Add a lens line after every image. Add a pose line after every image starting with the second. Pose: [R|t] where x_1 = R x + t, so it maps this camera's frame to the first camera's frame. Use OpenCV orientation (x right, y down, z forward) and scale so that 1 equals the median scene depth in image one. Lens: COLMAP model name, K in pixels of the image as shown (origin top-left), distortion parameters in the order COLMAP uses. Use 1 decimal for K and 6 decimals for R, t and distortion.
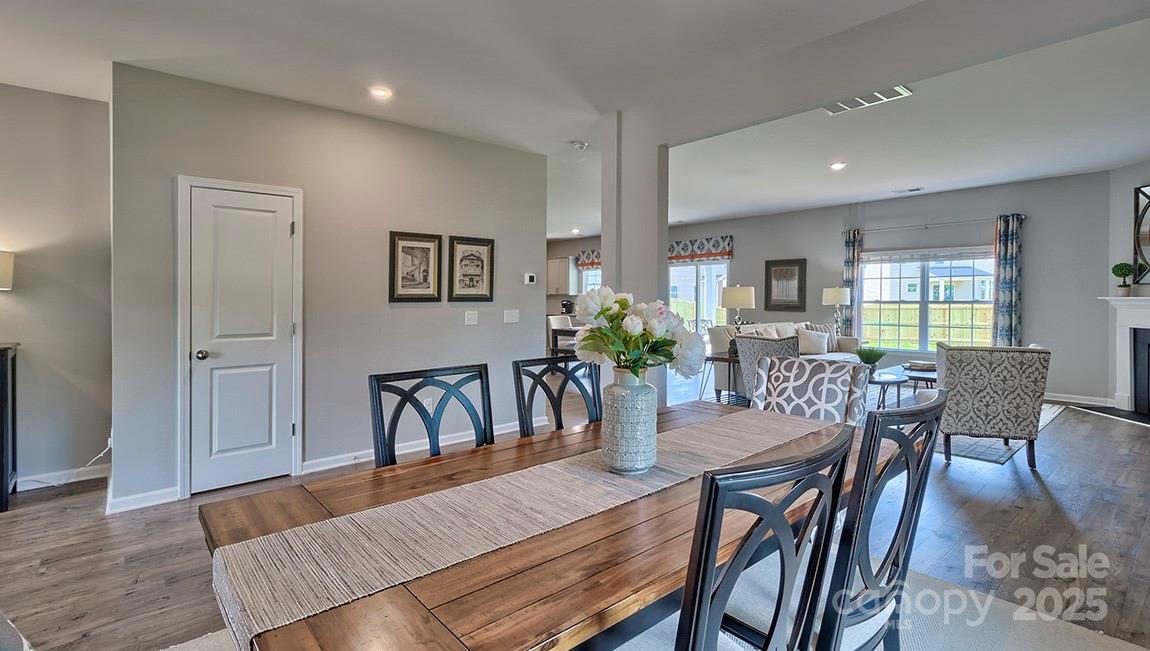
lens RADIAL K [[539.6, 0, 584.3], [0, 539.6, 297.9], [0, 0, 1]] dist [0.011678, -0.000813]
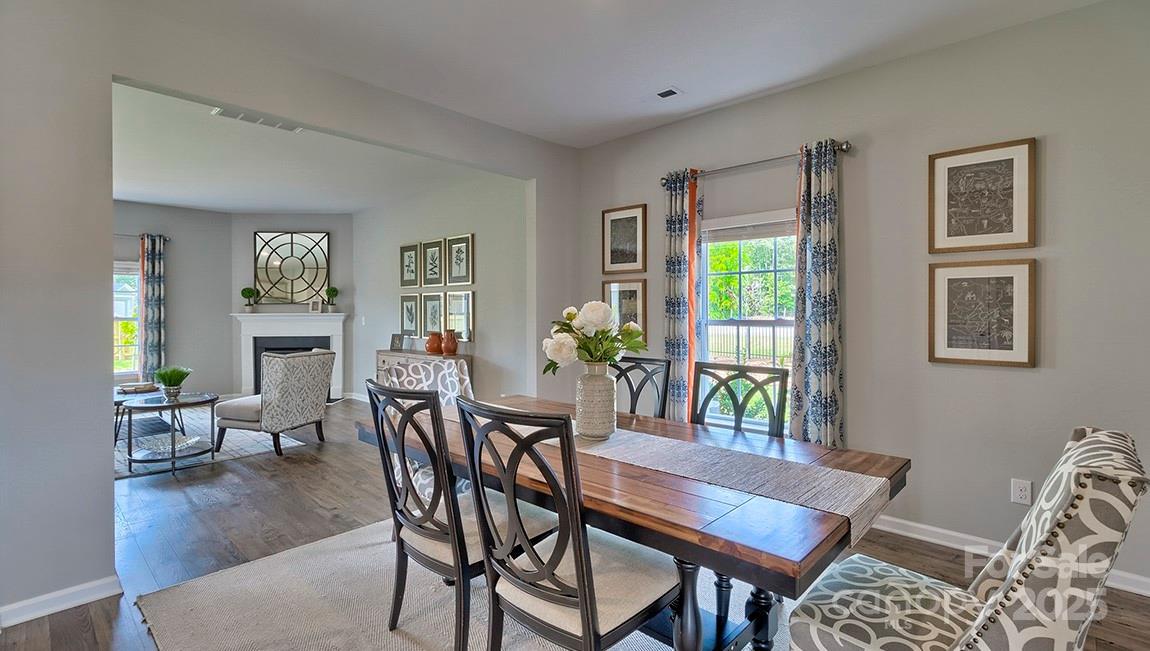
lens RADIAL K [[527.4, 0, 577.3], [0, 527.4, 319.6], [0, 0, 1]] dist [-0.001096, -0.000309]
pose [[-0.098538, -0.010406, 0.995079, -0.274691], [0.005333, 0.999925, 0.010984, 0.002526], [-0.995119, 0.006389, -0.098476, 0.265381]]
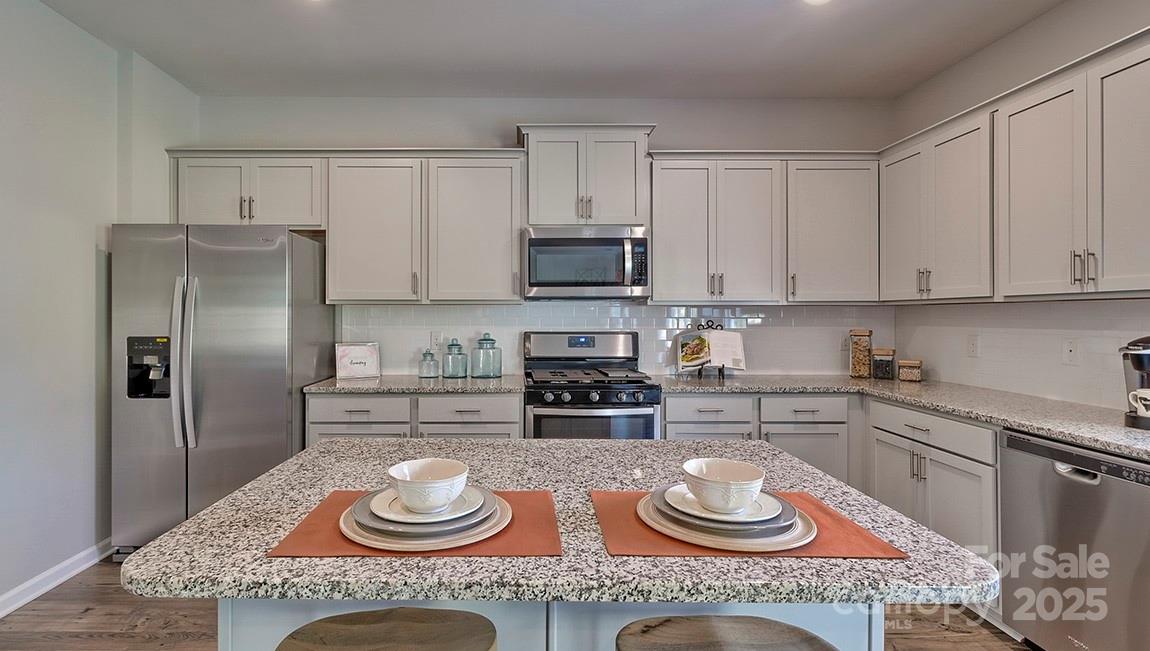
lens RADIAL K [[550.9, 0, 526.0], [0, 550.9, 313.8], [0, 0, 1]] dist [-0.000034, 0.000523]
pose [[0.753476, 0.005558, -0.657452, -0.115045], [-0.005556, 0.999982, 0.002086, -0.000324], [0.657452, 0.002081, 0.753493, 1.343105]]
